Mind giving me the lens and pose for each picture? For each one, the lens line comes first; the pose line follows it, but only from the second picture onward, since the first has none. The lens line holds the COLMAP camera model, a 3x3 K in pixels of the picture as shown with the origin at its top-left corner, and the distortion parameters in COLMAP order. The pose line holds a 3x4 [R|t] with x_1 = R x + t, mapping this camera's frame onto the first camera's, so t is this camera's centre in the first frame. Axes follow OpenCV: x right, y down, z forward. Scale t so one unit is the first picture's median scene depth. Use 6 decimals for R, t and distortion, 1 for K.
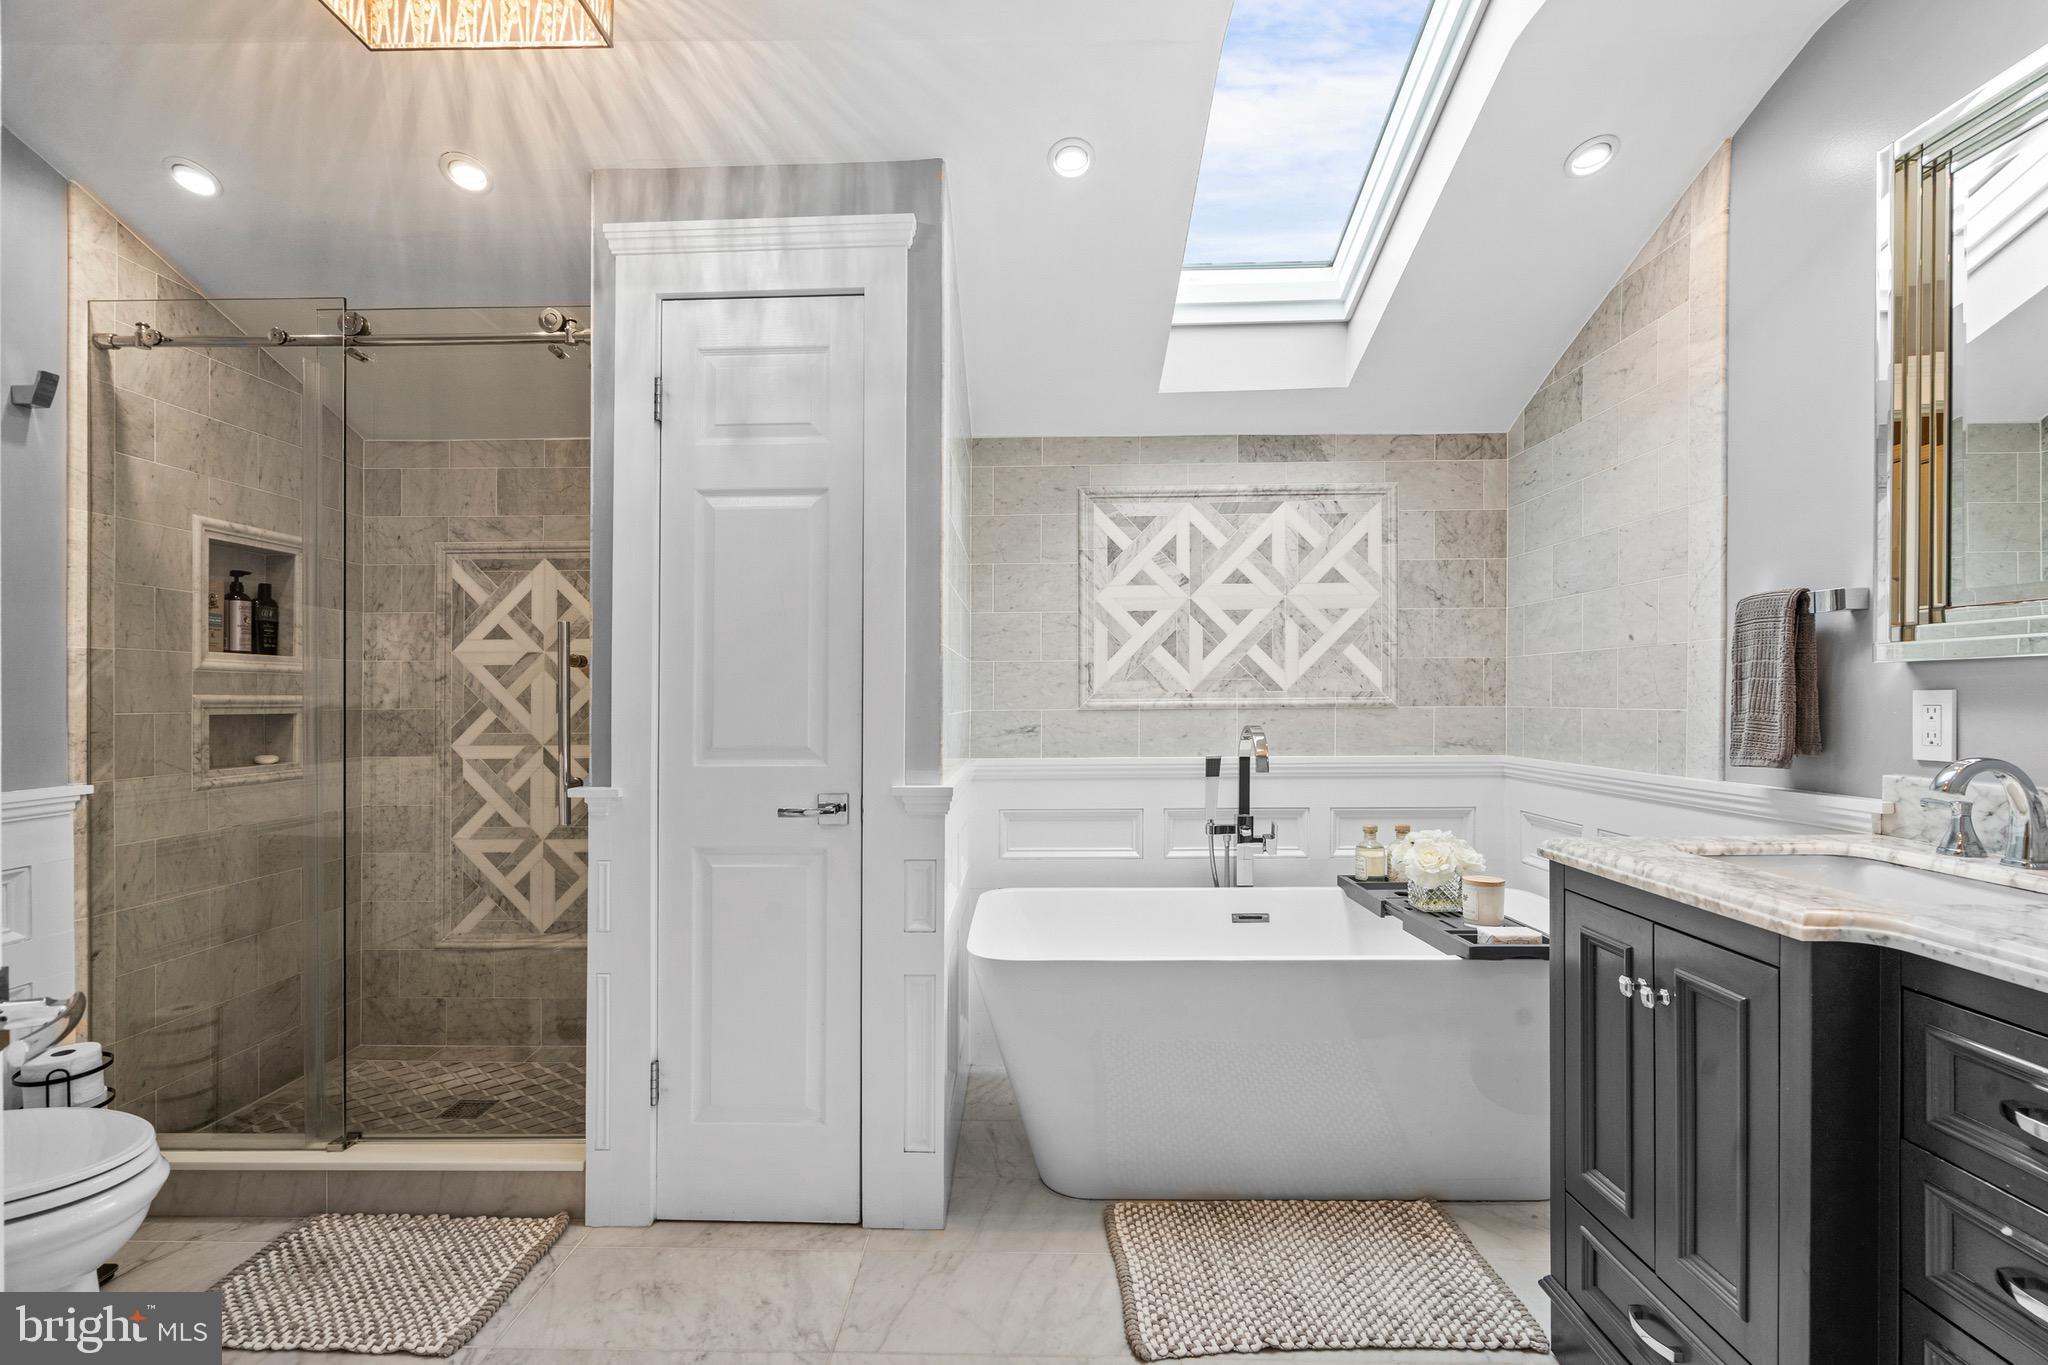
lens RADIAL K [[941.4, 0, 991.9], [0, 941.4, 696.4], [0, 0, 1]] dist [-0.000150, 0.002992]
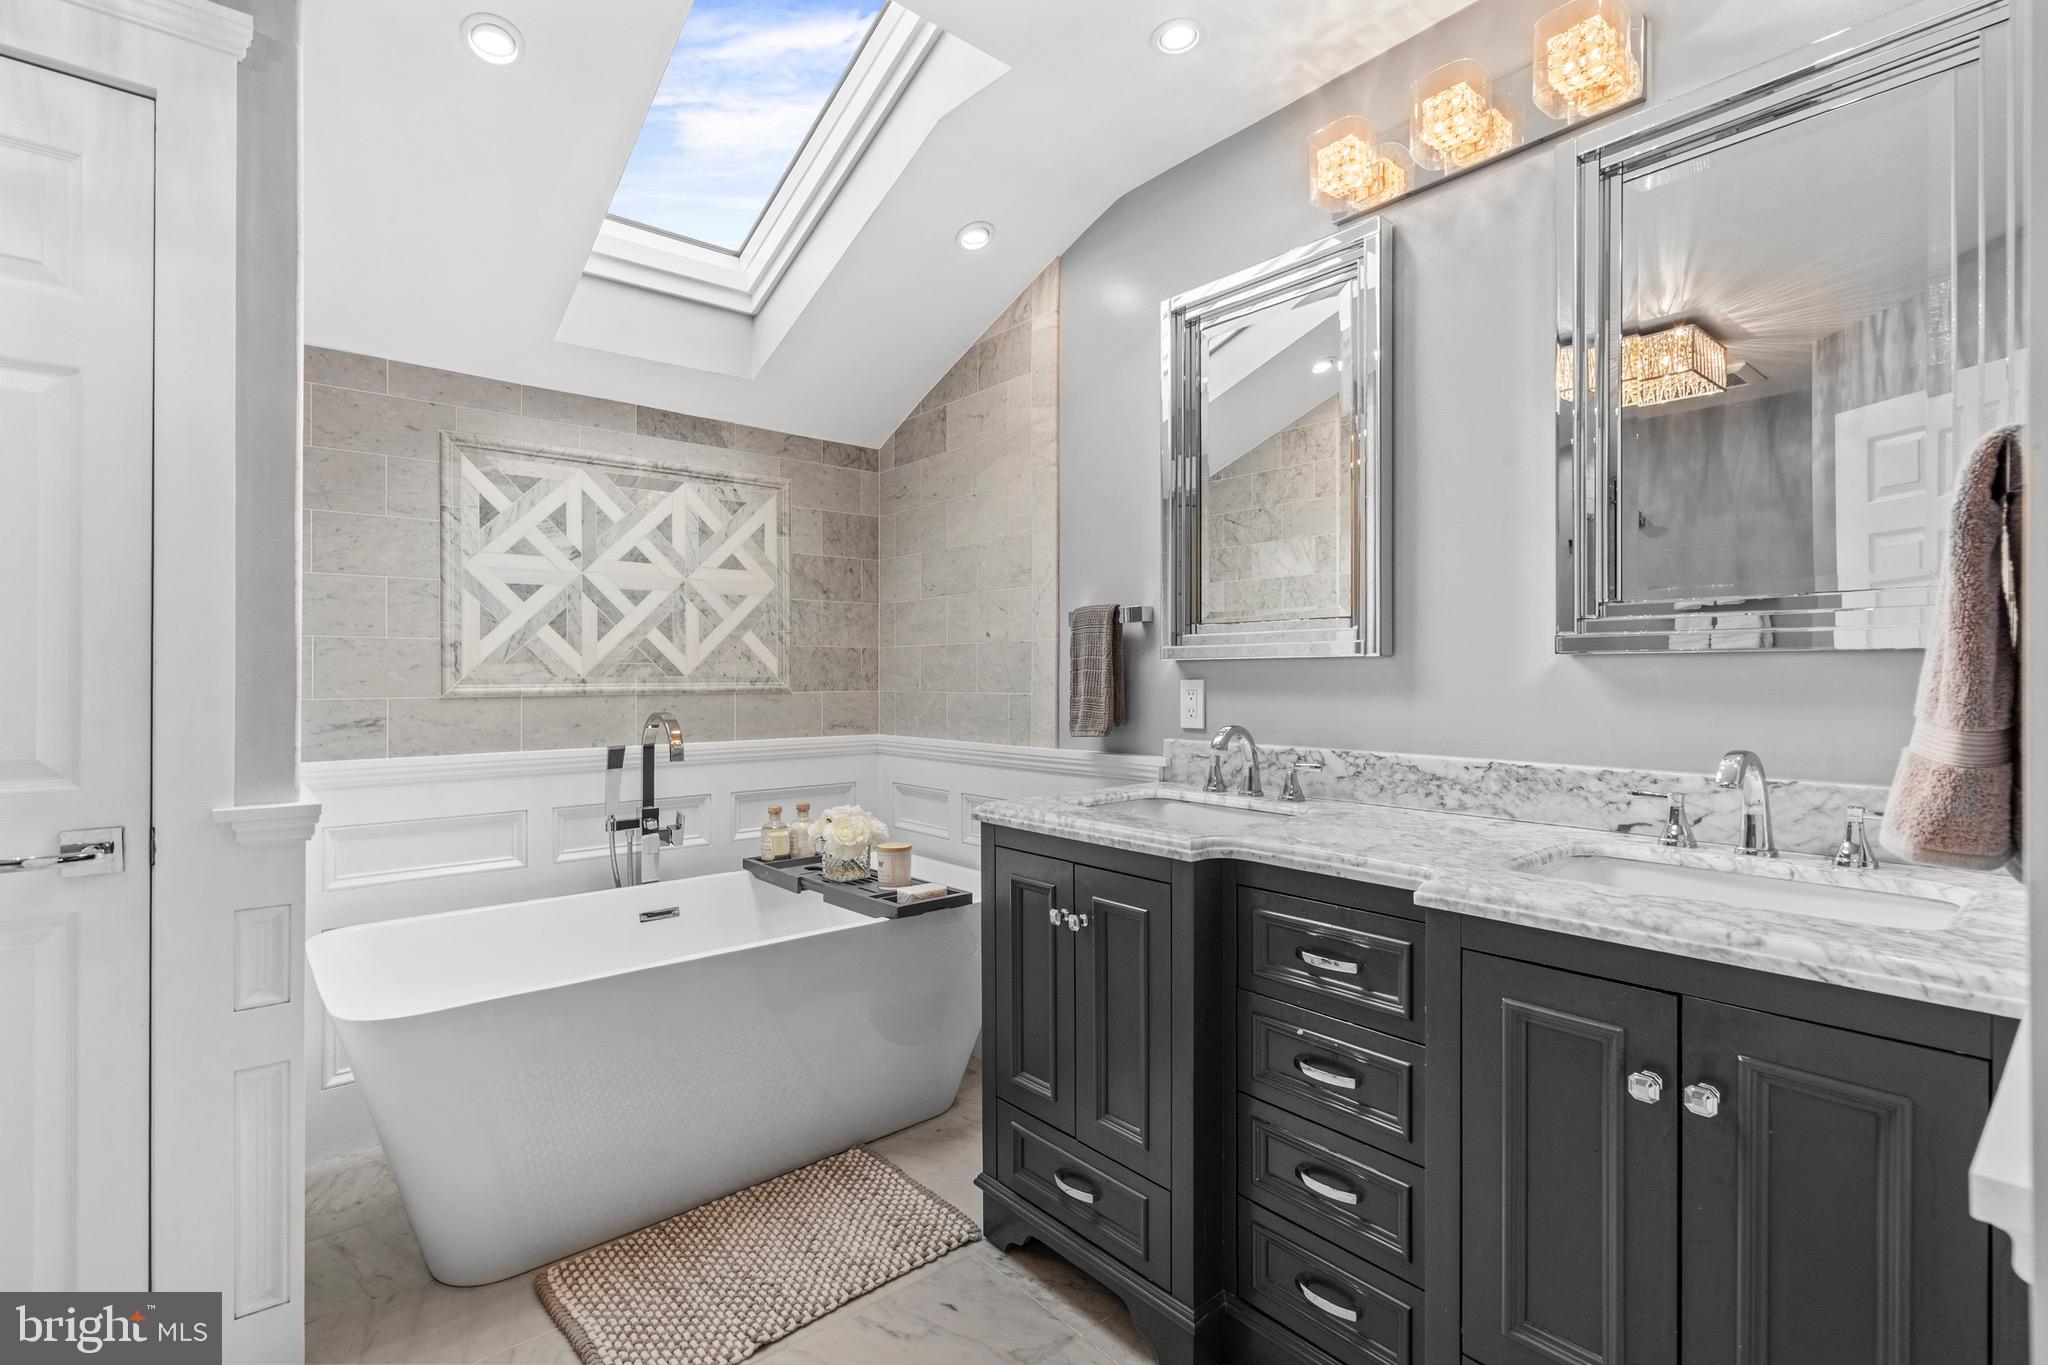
lens RADIAL K [[941.4, 0, 1017.3], [0, 941.4, 676.6], [0, 0, 1]] dist [-0.000150, 0.002992]
pose [[0.746141, 0.004576, 0.665772, -0.127209], [-0.002276, 0.999988, -0.004322, -0.003350], [-0.665784, 0.001709, 0.746143, 0.066613]]
